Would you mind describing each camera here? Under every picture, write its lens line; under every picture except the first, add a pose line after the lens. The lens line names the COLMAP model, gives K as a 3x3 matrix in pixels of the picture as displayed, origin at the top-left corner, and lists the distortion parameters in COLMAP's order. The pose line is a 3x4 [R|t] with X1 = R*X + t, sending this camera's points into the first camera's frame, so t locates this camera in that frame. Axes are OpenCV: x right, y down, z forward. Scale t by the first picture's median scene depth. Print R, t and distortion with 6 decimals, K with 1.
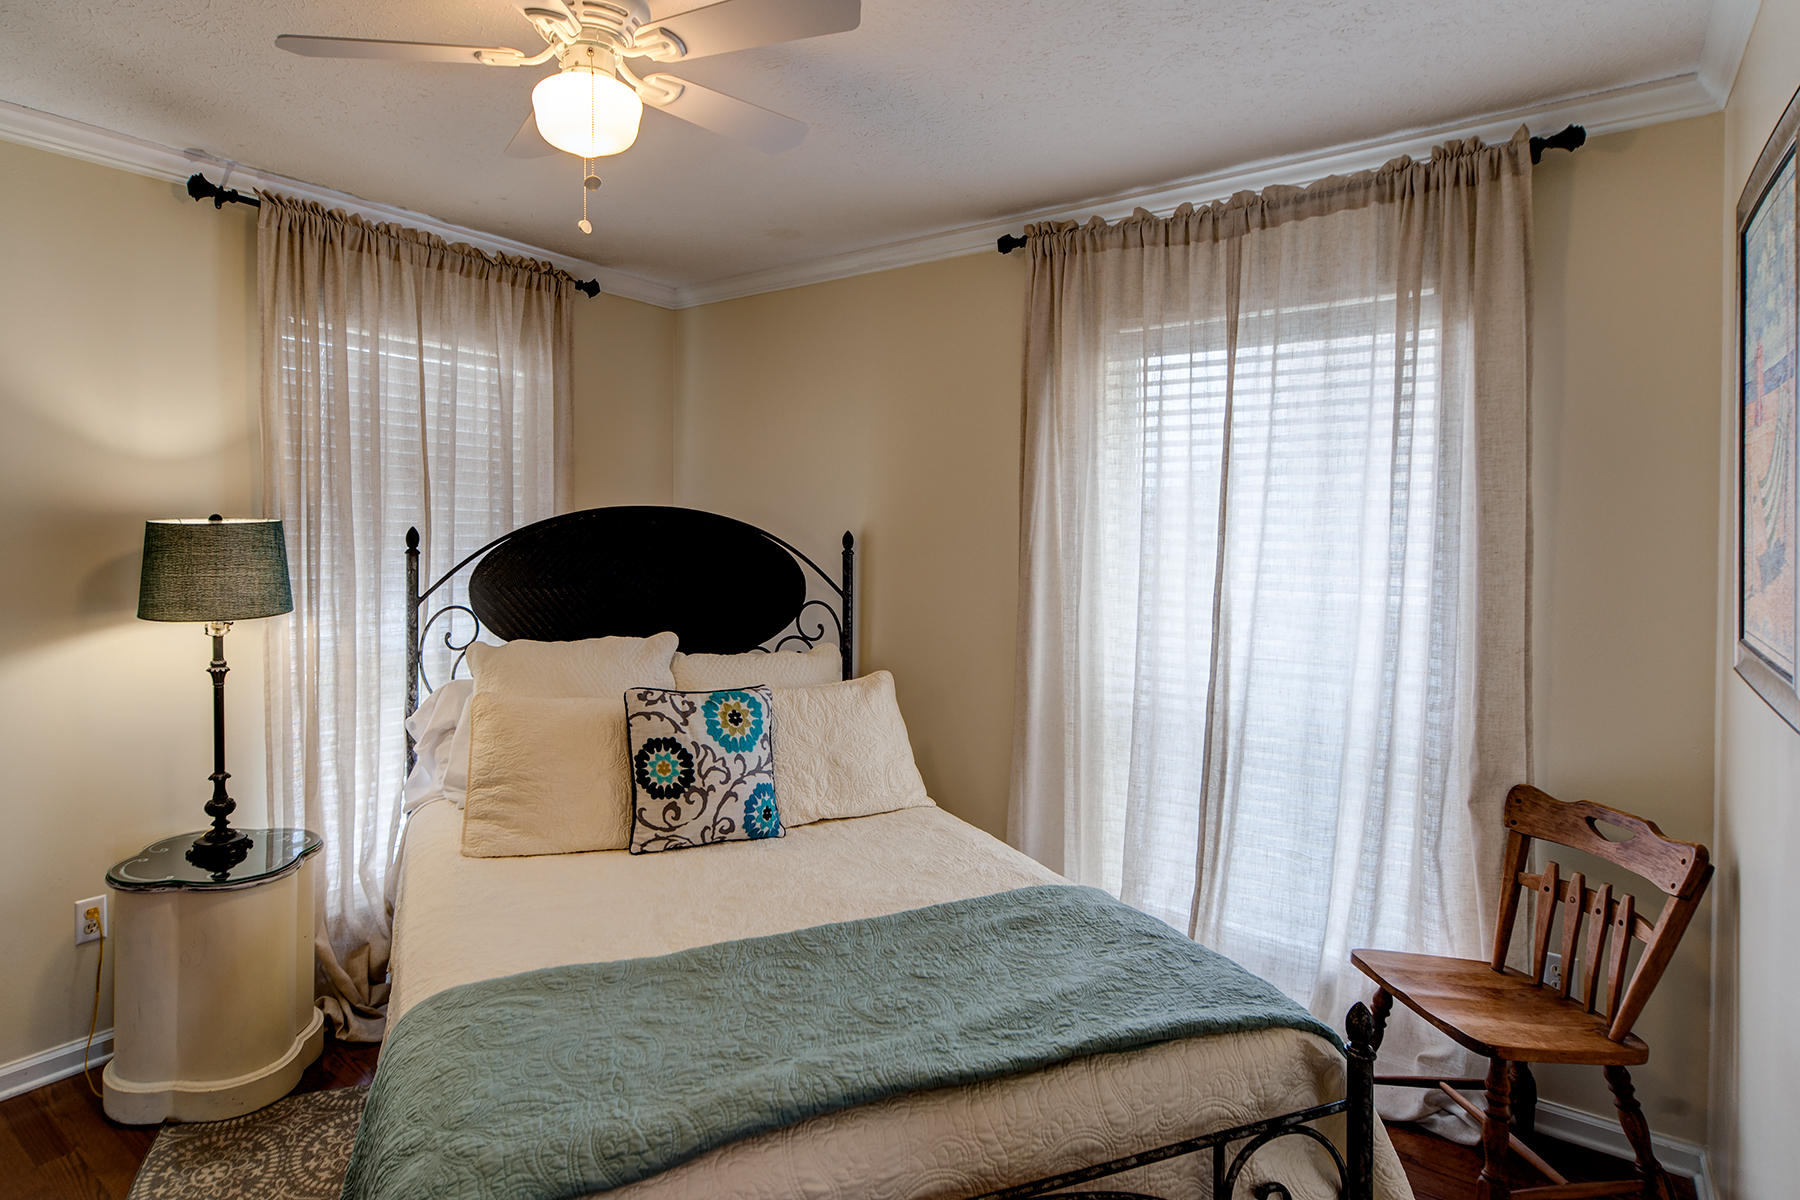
lens RADIAL K [[953.4, 0, 901.7], [0, 953.4, 528.6], [0, 0, 1]] dist [0.000117, -0.000213]
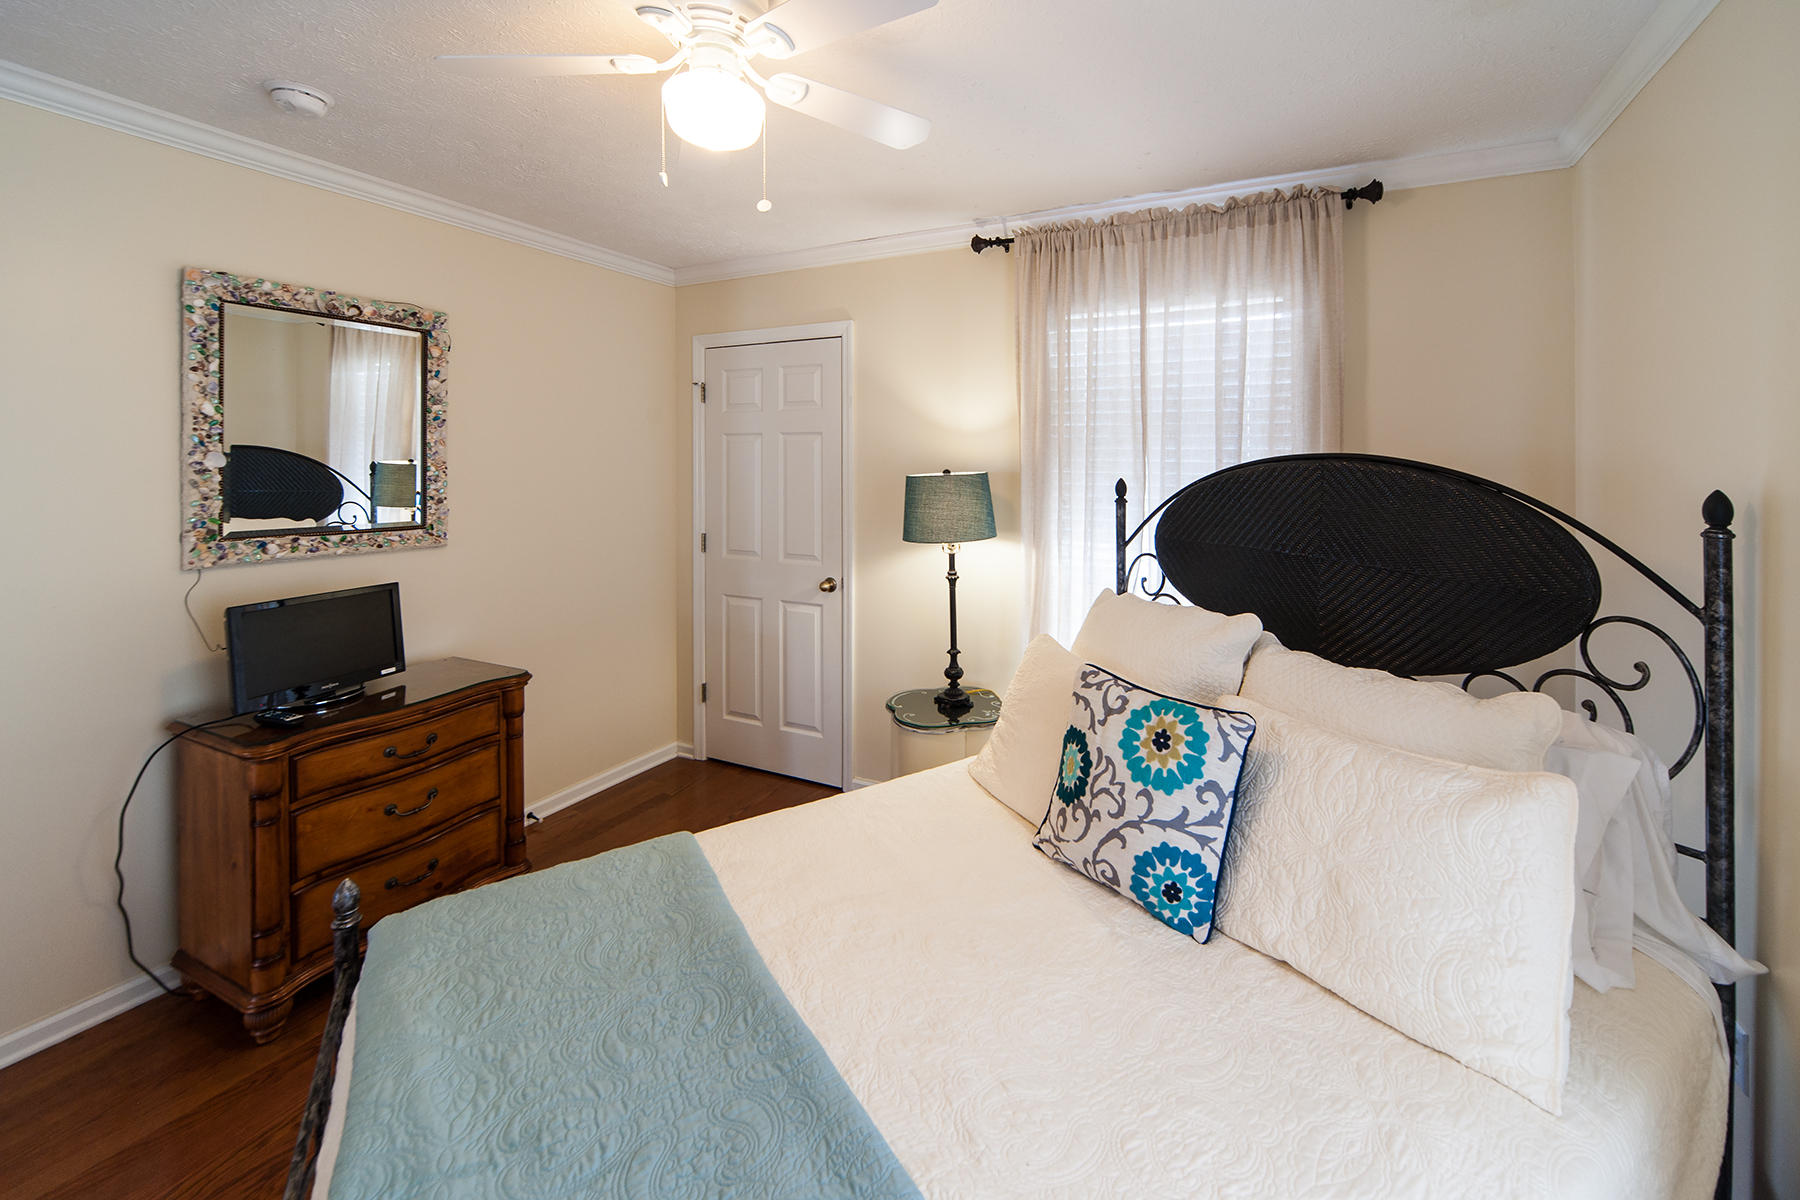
lens RADIAL K [[749.7, 0, 904.5], [0, 749.7, 467.4], [0, 0, 1]] dist [0.000449, 0.000209]
pose [[0.150541, -0.007375, -0.988576, 0.376080], [-0.002497, 0.999966, -0.007840, -0.008246], [0.988601, 0.003649, 0.150518, 0.722031]]
